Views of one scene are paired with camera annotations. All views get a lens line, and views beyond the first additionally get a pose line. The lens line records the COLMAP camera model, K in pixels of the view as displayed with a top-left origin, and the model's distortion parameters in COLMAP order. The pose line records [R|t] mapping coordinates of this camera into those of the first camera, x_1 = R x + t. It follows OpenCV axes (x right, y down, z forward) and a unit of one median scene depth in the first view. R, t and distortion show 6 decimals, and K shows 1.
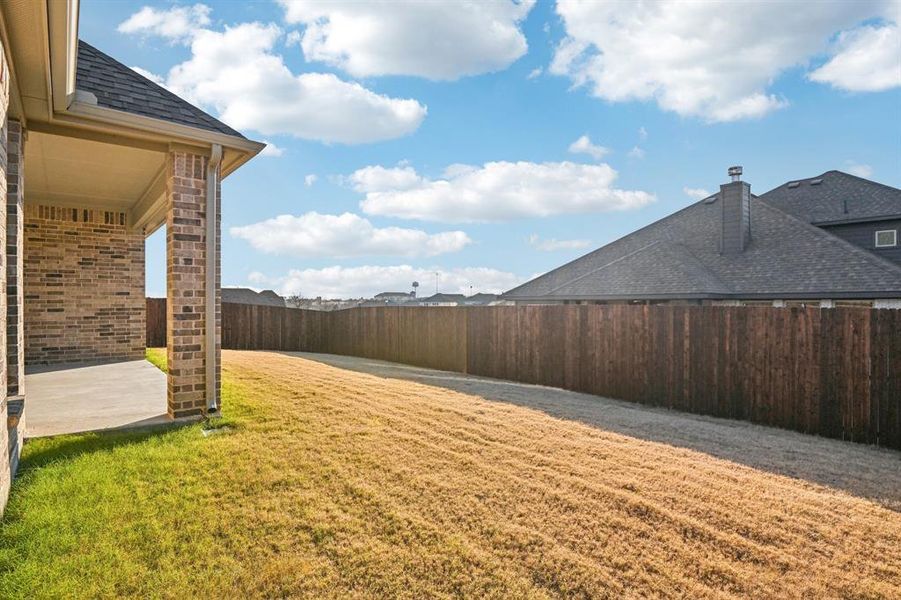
lens RADIAL K [[485.5, 0, 452.9], [0, 485.5, 306.2], [0, 0, 1]] dist [-0.005915, -0.015662]
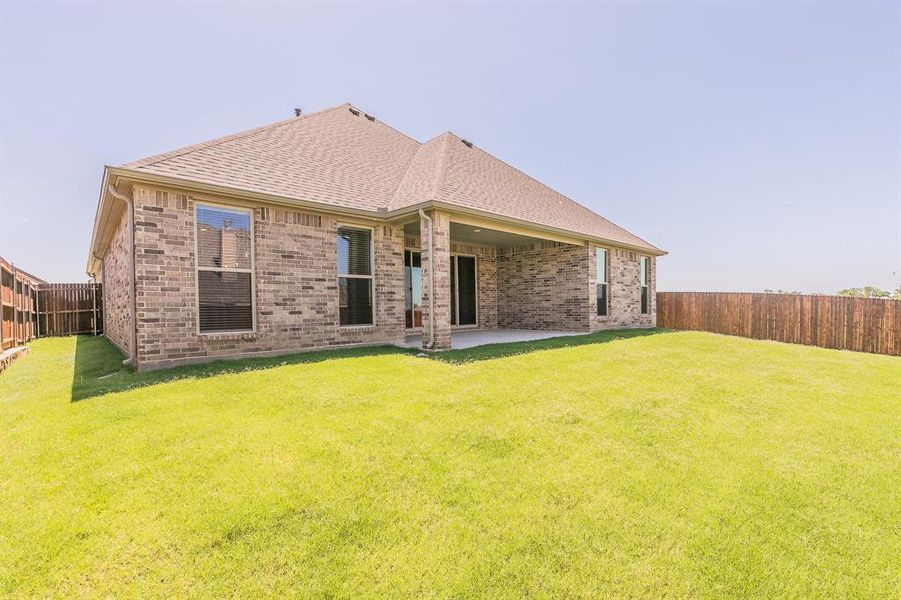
lens RADIAL K [[400.8, 0, 450.5], [0, 400.8, 314.1], [0, 0, 1]] dist [0.002176, 0.000232]
pose [[0.050239, 0.014753, -0.998628, 0.623238], [0.005550, 0.999871, 0.015050, 0.034899], [0.998722, -0.006299, 0.050151, 0.574598]]
